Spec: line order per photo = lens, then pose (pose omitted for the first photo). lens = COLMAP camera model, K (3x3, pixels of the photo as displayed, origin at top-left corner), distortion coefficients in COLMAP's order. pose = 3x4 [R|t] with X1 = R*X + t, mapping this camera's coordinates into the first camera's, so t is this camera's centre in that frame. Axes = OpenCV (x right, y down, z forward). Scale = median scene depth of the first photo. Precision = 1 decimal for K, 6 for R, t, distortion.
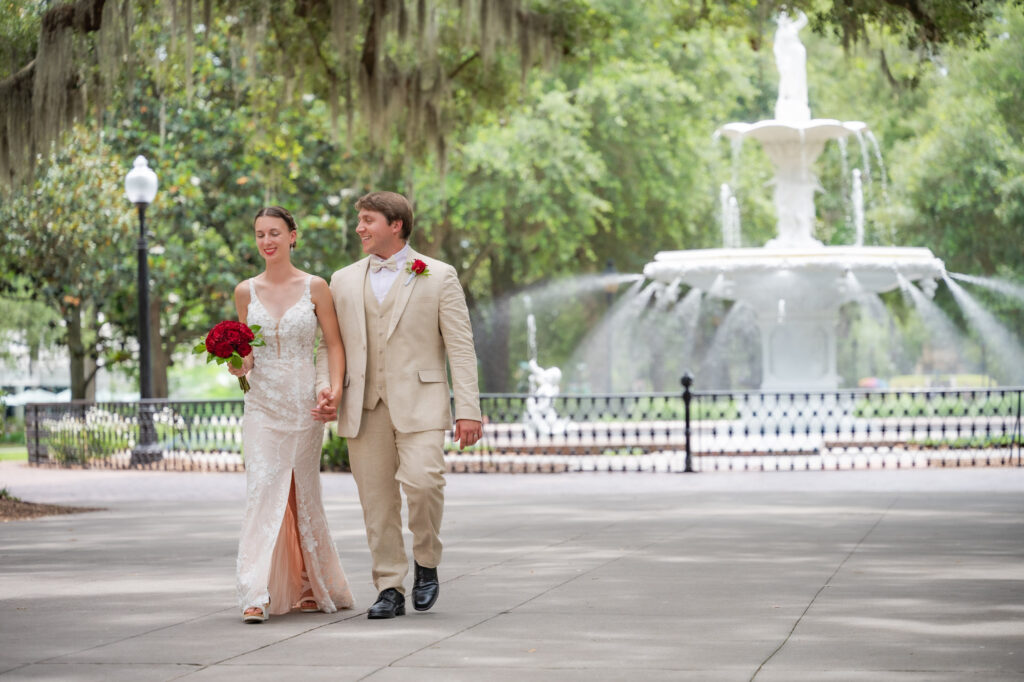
lens RADIAL K [[3692.4, 0, 512.0], [0, 3692.4, 341.0], [0, 0, 1]] dist [0.025911, 1.158980]
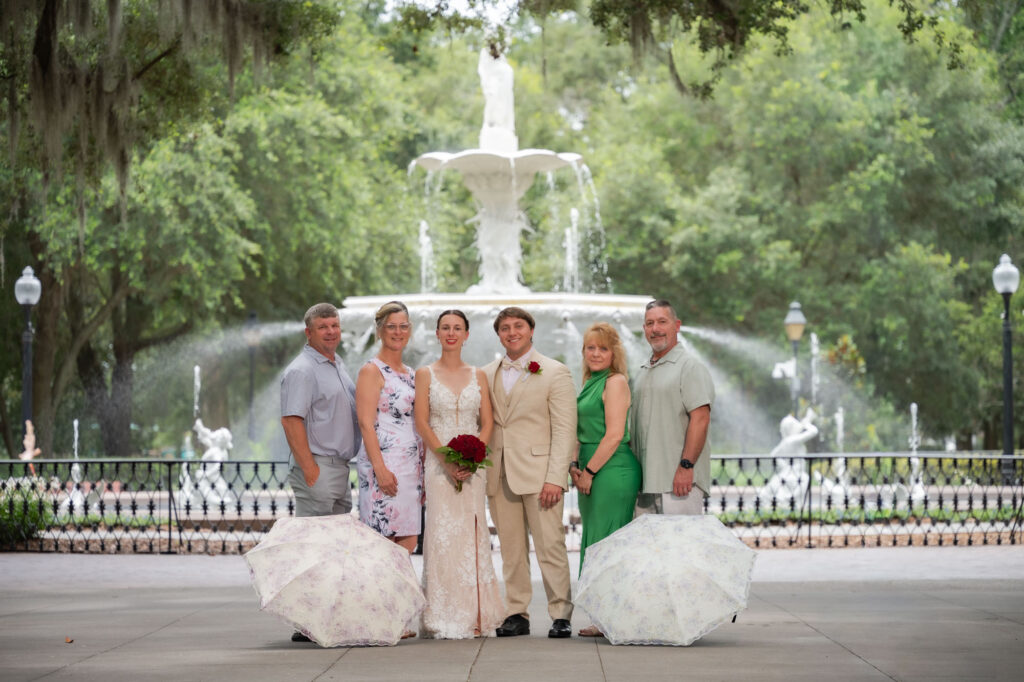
lens RADIAL K [[3230.9, 0, 511.2], [0, 3230.9, 251.4], [0, 0, 1]] dist [0.020316, -0.214992]
pose [[0.987634, 0.017108, 0.155841, -0.036477], [-0.009437, 0.998713, -0.049831, 0.002747], [-0.156493, 0.047744, 0.986524, 0.210949]]
